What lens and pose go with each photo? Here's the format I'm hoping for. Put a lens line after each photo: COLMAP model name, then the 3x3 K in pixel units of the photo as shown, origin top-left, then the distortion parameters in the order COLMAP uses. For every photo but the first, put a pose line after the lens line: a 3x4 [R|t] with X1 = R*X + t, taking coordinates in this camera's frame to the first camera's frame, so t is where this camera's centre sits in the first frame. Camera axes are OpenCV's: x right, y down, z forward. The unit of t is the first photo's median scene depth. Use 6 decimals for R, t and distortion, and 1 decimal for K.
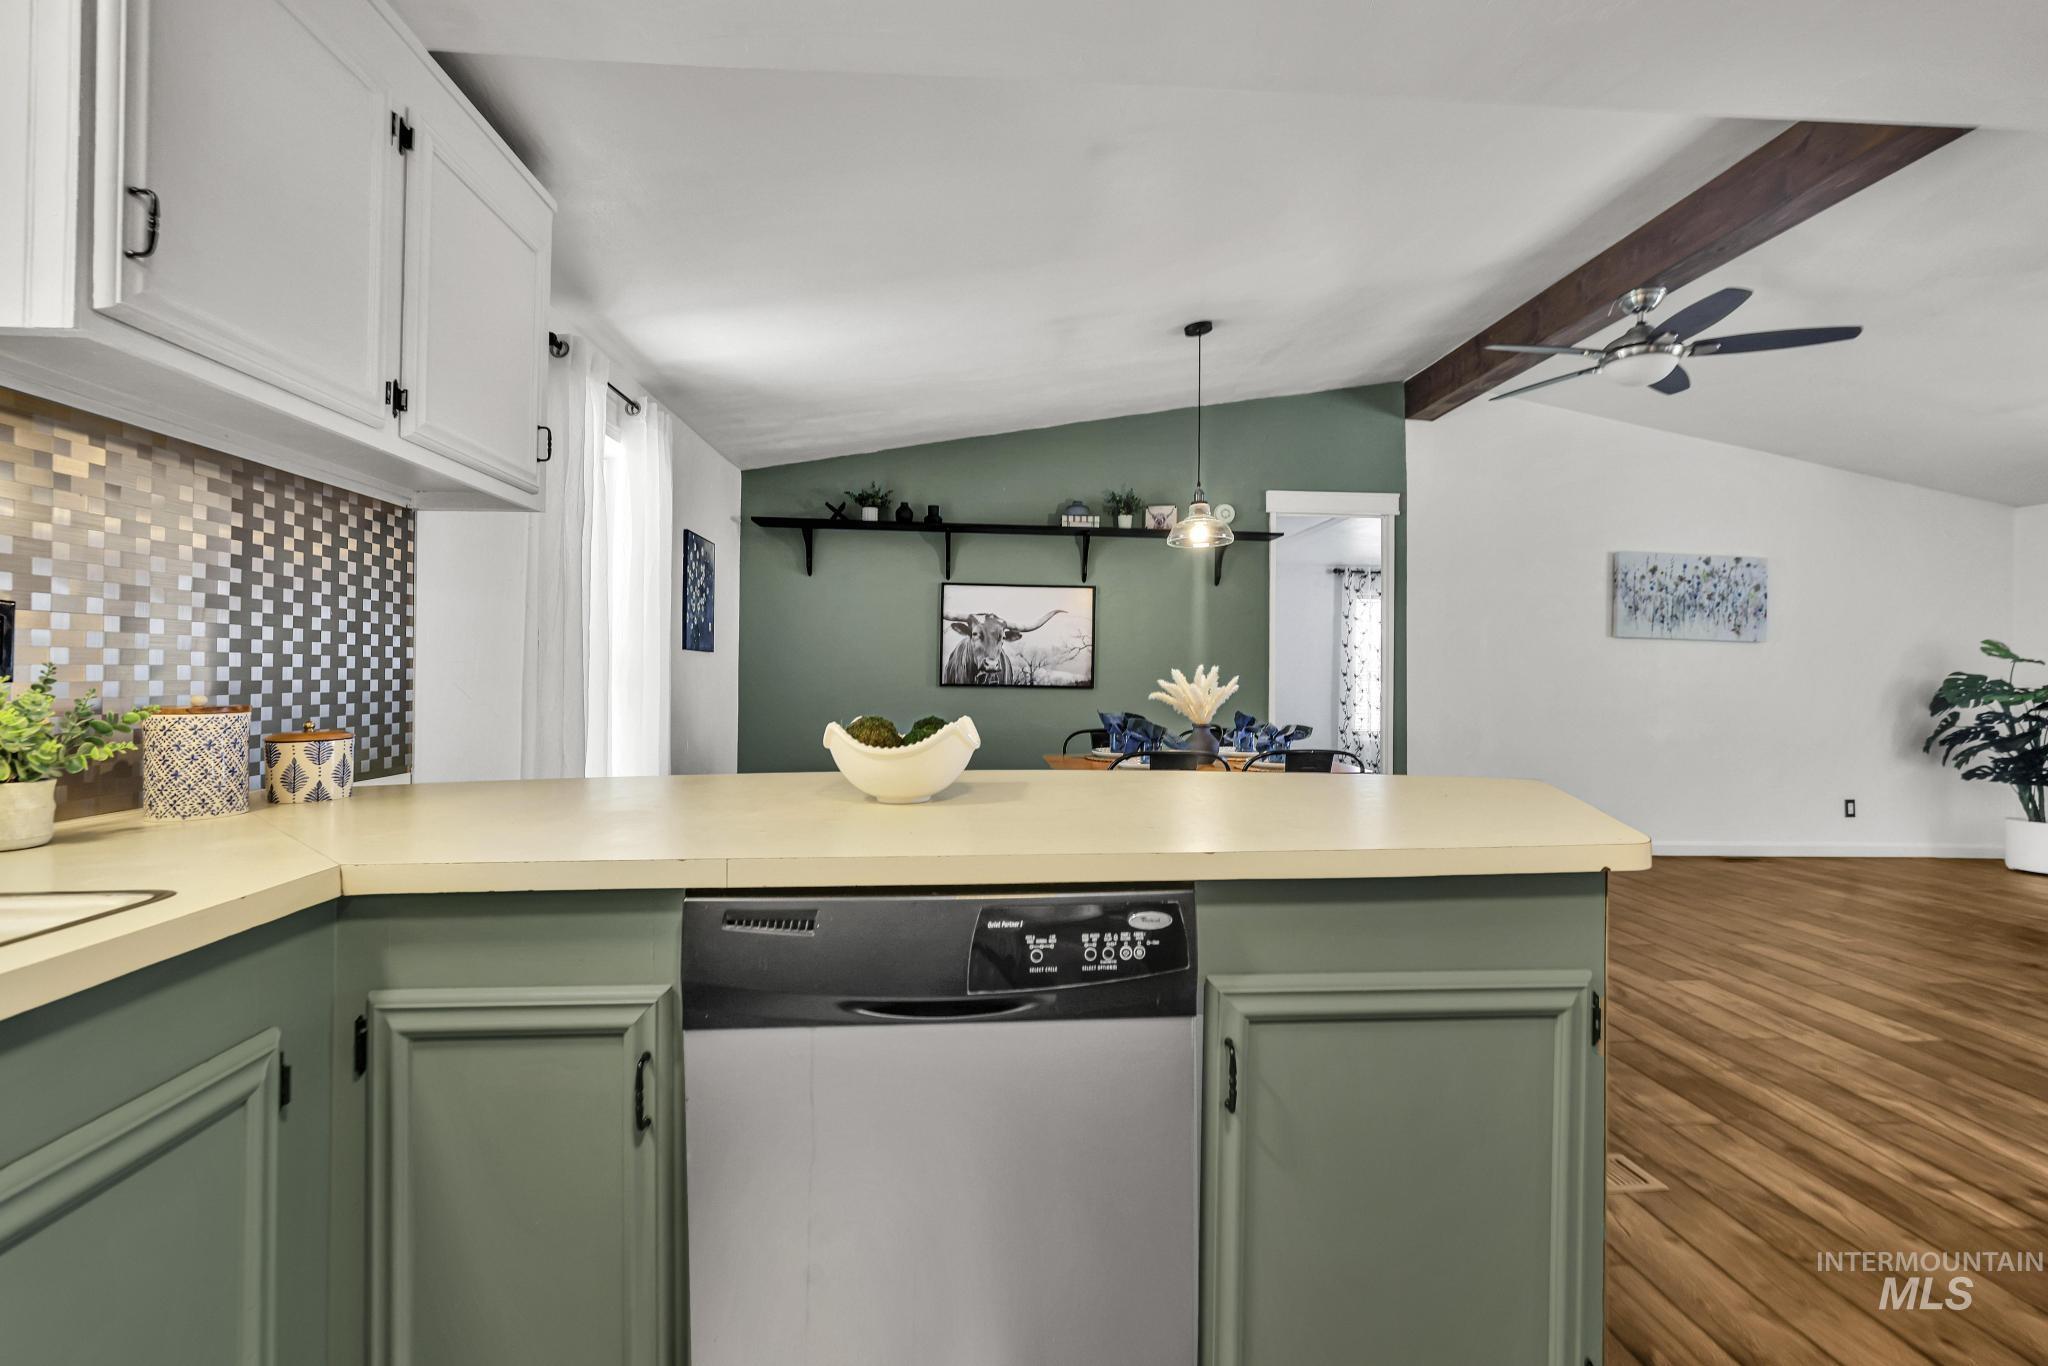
lens RADIAL K [[895.2, 0, 989.3], [0, 895.2, 669.3], [0, 0, 1]] dist [-0.034927, 0.013376]
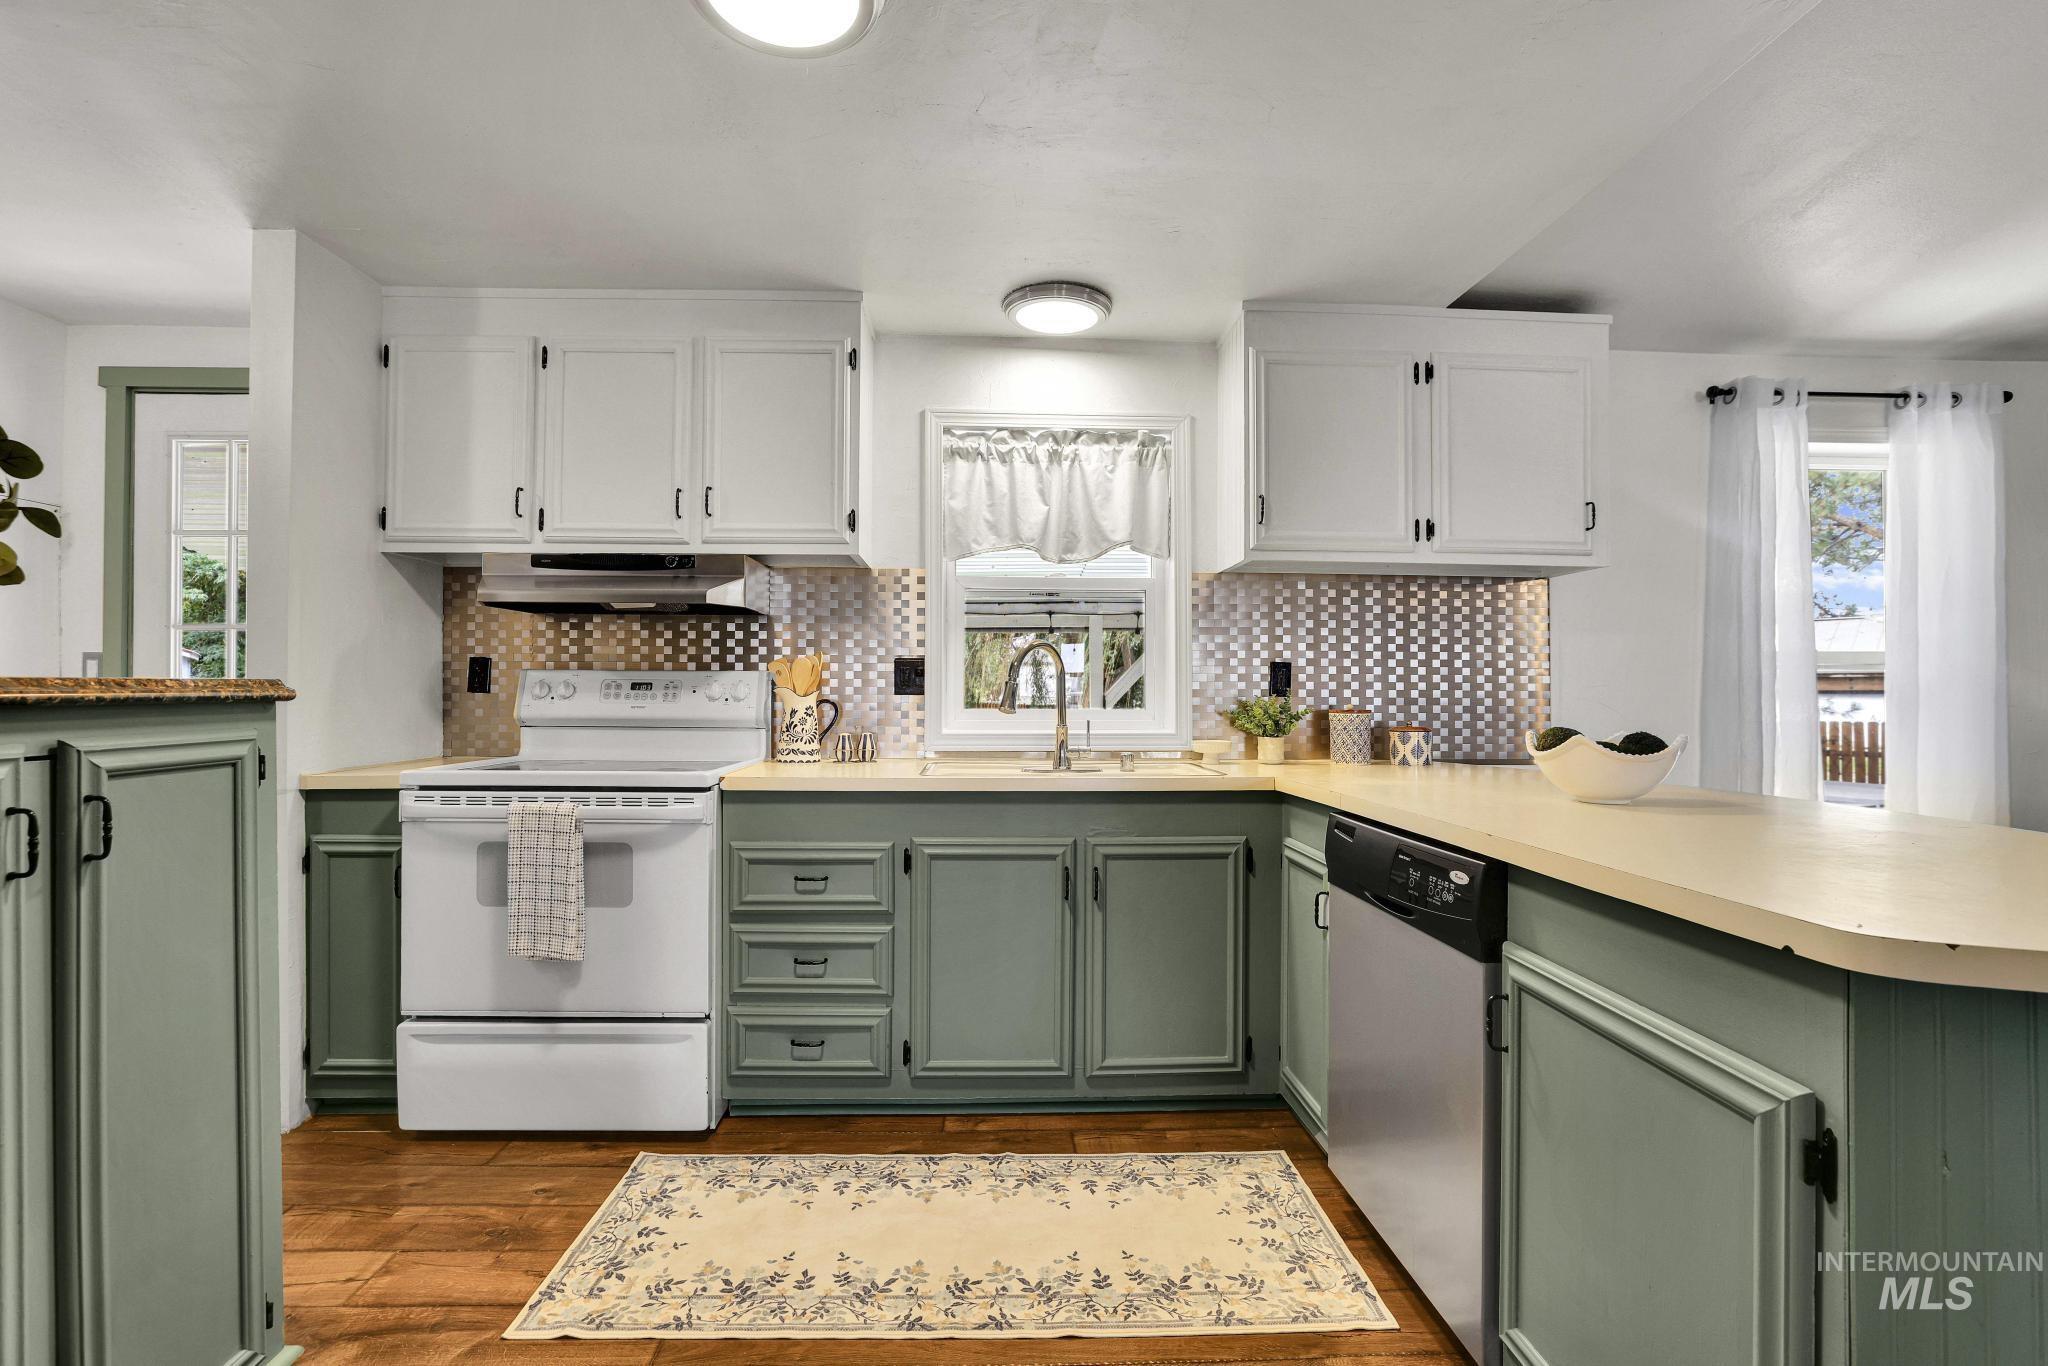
lens RADIAL K [[895.2, 0, 1031.3], [0, 895.2, 689.1], [0, 0, 1]] dist [-0.034927, 0.013376]
pose [[-0.018286, -0.009613, -0.999787, 1.388641], [-0.000790, 0.999954, -0.009600, 0.018442], [0.999832, 0.000614, -0.018293, 0.370280]]
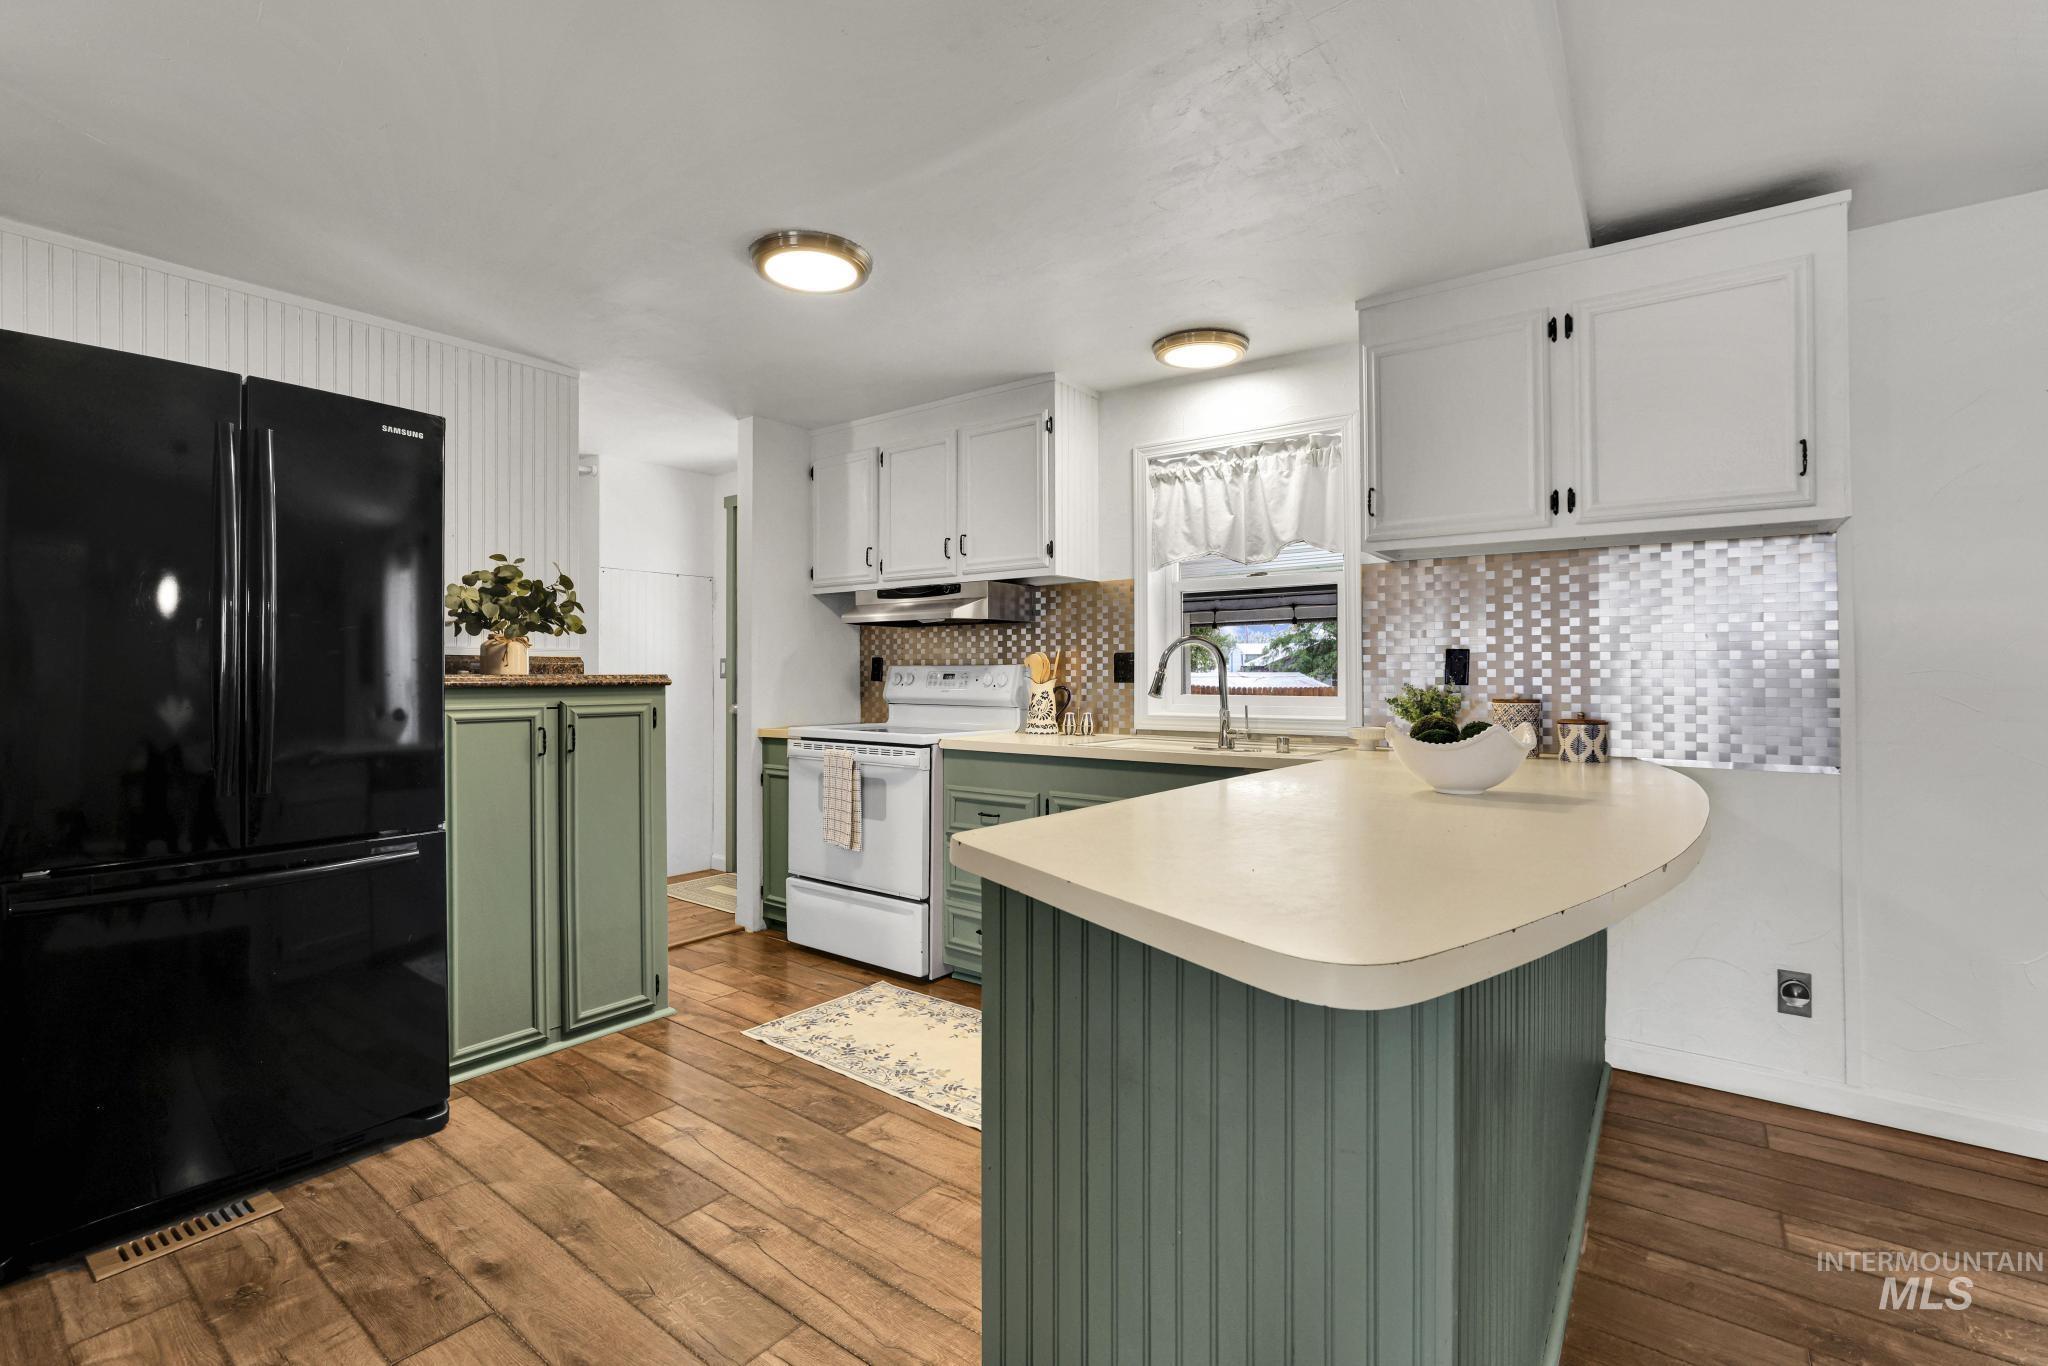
lens RADIAL K [[895.2, 0, 1020.8], [0, 895.2, 677.4], [0, 0, 1]] dist [-0.034927, 0.013376]
pose [[-0.634056, -0.008427, -0.773241, 1.483649], [-0.003624, 0.999962, -0.007926, 0.018170], [0.773278, -0.002223, -0.634063, 1.663662]]
